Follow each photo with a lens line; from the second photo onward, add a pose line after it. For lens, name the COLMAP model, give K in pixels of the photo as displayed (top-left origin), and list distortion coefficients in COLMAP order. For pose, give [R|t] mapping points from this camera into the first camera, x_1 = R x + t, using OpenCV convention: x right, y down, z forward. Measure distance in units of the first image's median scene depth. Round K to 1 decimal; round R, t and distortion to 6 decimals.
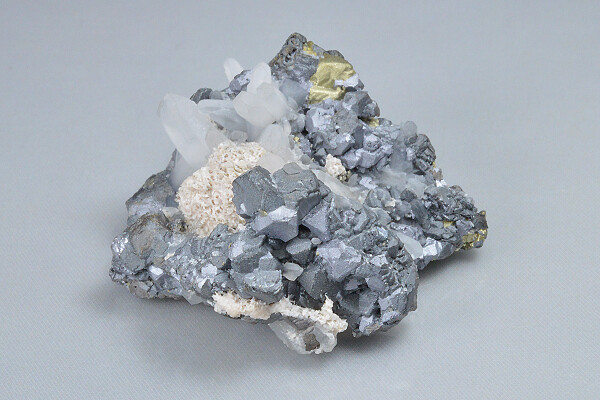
lens RADIAL K [[1642.5, 0, 300.0], [0, 1642.5, 200.0], [0, 0, 1]] dist [-0.135445, -0.326313]
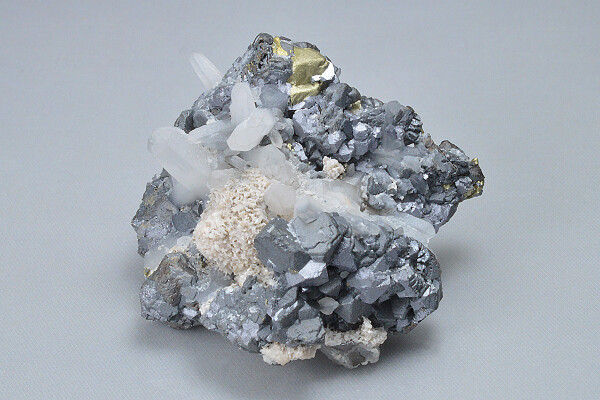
lens RADIAL K [[1642.5, 0, 300.0], [0, 1642.5, 200.0], [0, 0, 1]] dist [-0.135445, -0.326313]
pose [[0.973244, -0.227524, 0.032066, -0.036925], [0.216263, 0.954205, 0.206695, -0.221353], [-0.077626, -0.194230, 0.977880, -0.000437]]
